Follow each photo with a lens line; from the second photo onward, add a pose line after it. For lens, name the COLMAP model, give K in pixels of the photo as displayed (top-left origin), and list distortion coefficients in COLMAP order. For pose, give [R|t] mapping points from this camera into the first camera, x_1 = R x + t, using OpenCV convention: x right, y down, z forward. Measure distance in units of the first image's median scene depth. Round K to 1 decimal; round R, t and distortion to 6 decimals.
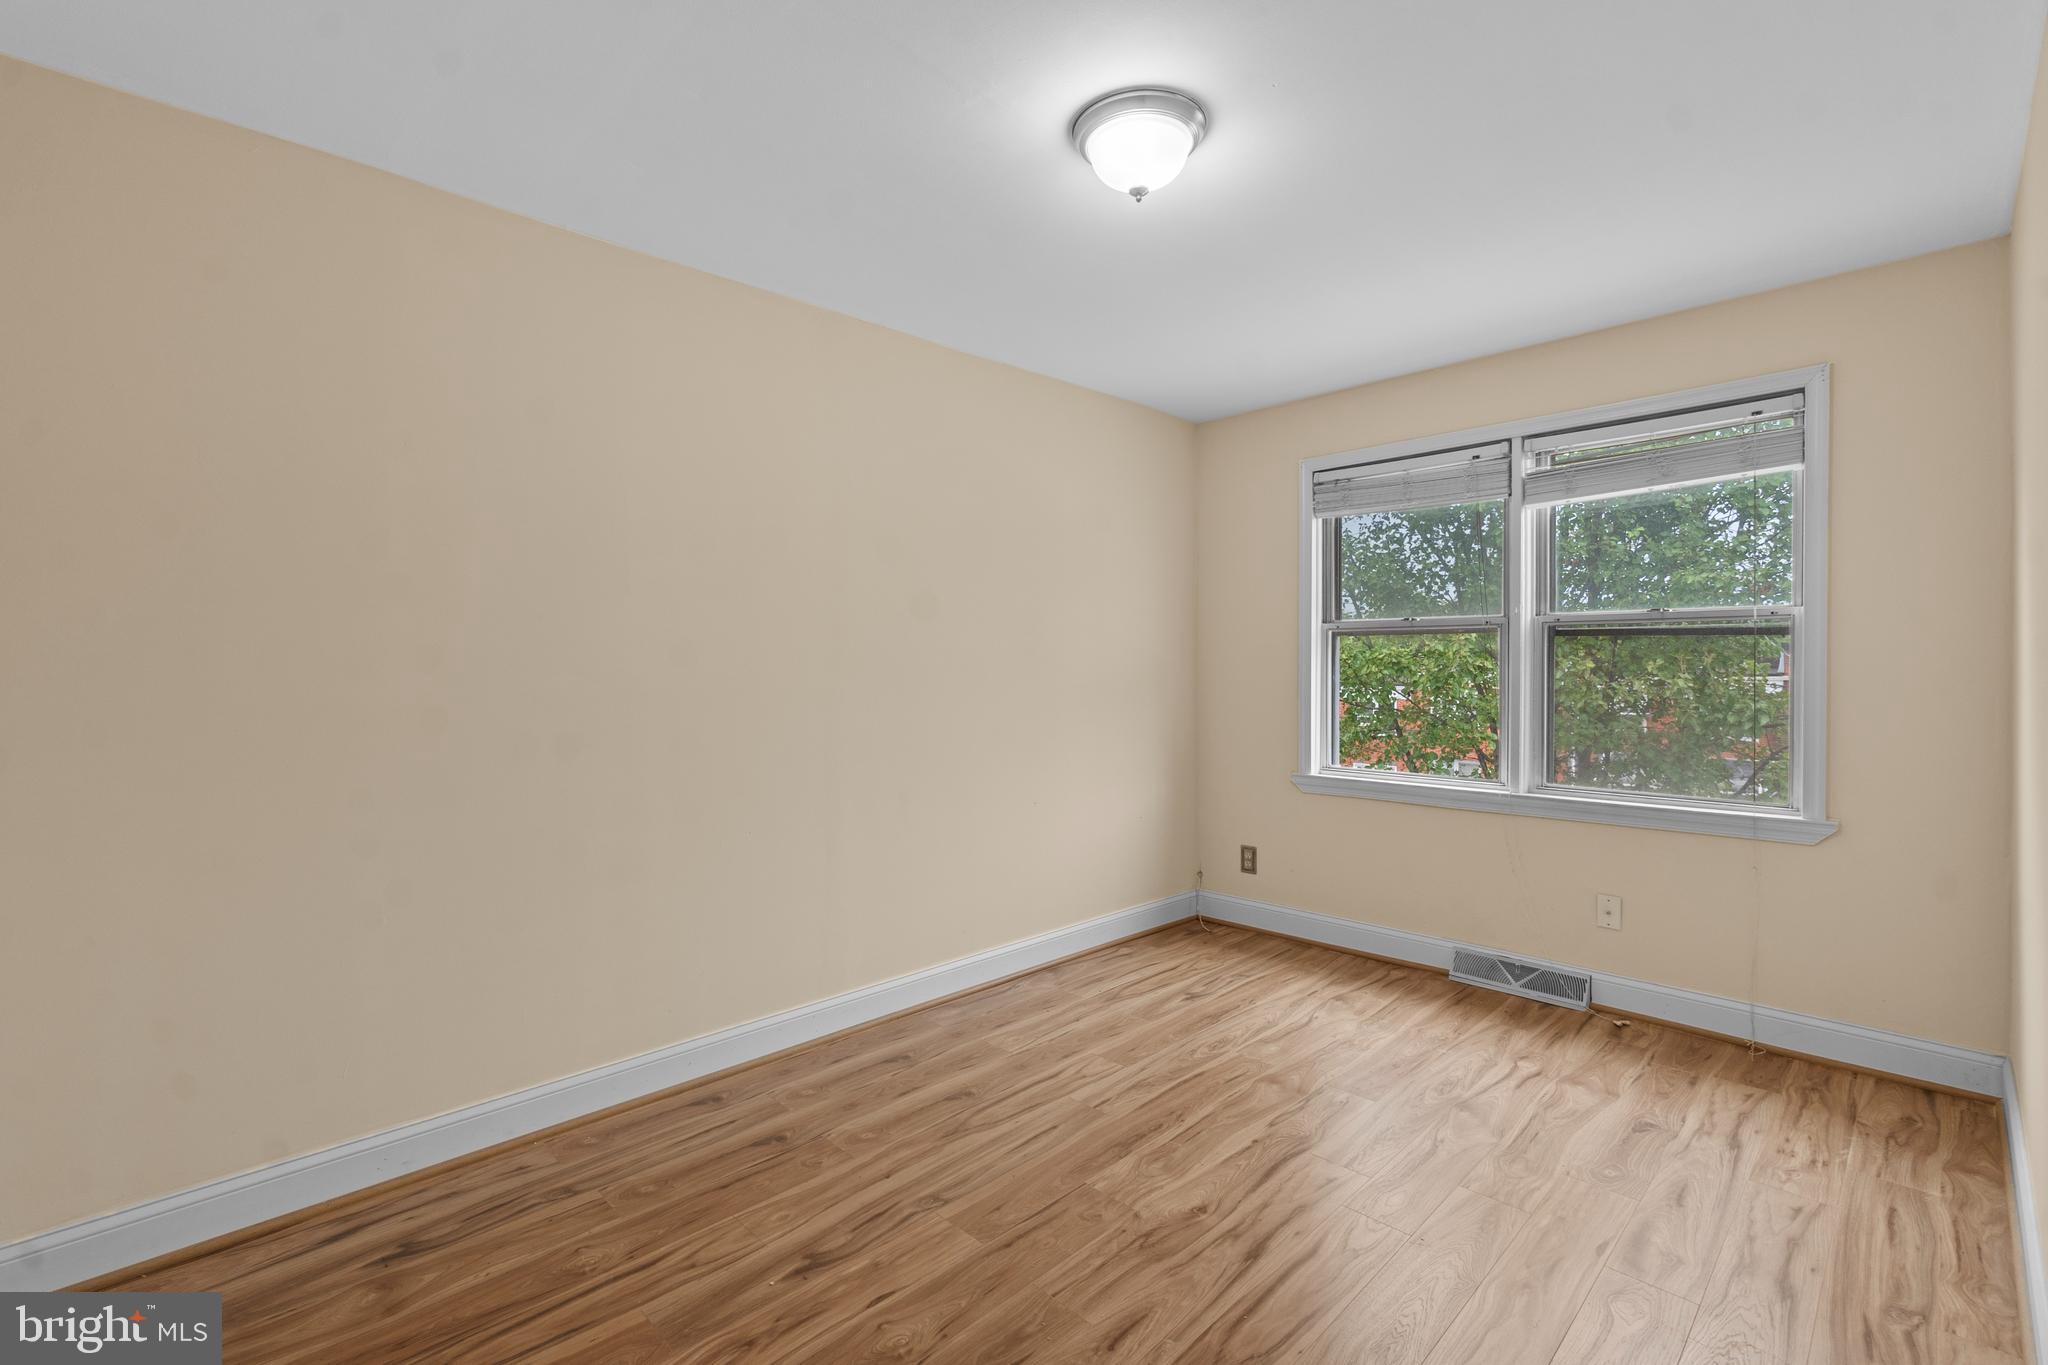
lens RADIAL K [[905.7, 0, 1051.7], [0, 905.7, 664.8], [0, 0, 1]] dist [-0.002731, 0.001210]
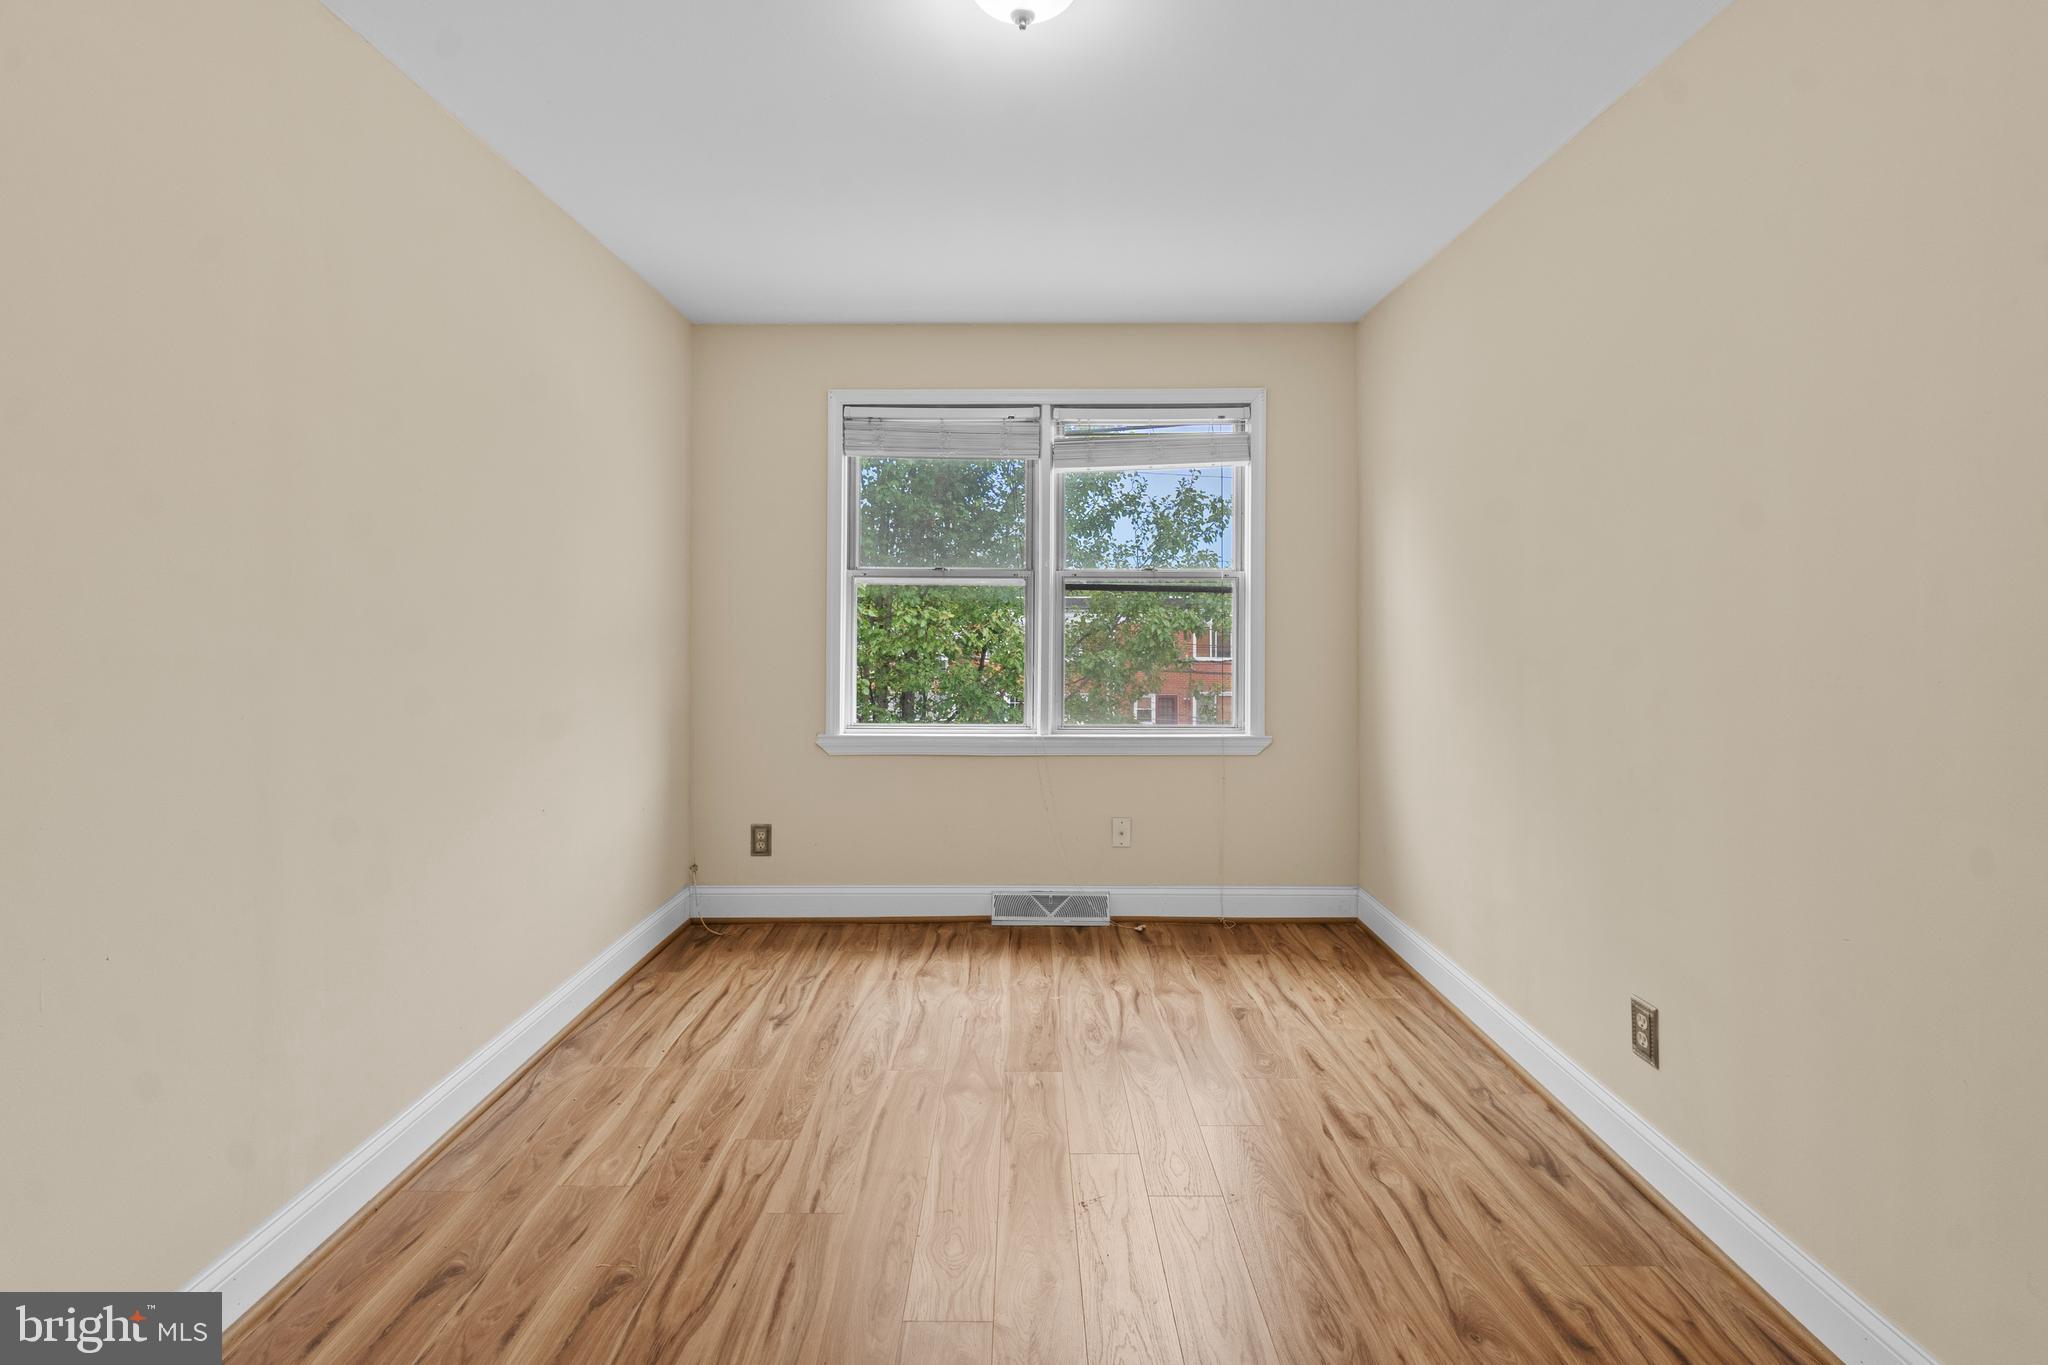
lens RADIAL K [[905.7, 0, 1034.7], [0, 905.7, 604.1], [0, 0, 1]] dist [-0.002731, 0.001210]
pose [[0.714240, 0.012202, 0.699794, -0.323145], [-0.003253, 0.999895, -0.014115, 0.001701], [-0.699893, 0.007806, 0.714205, 0.316724]]
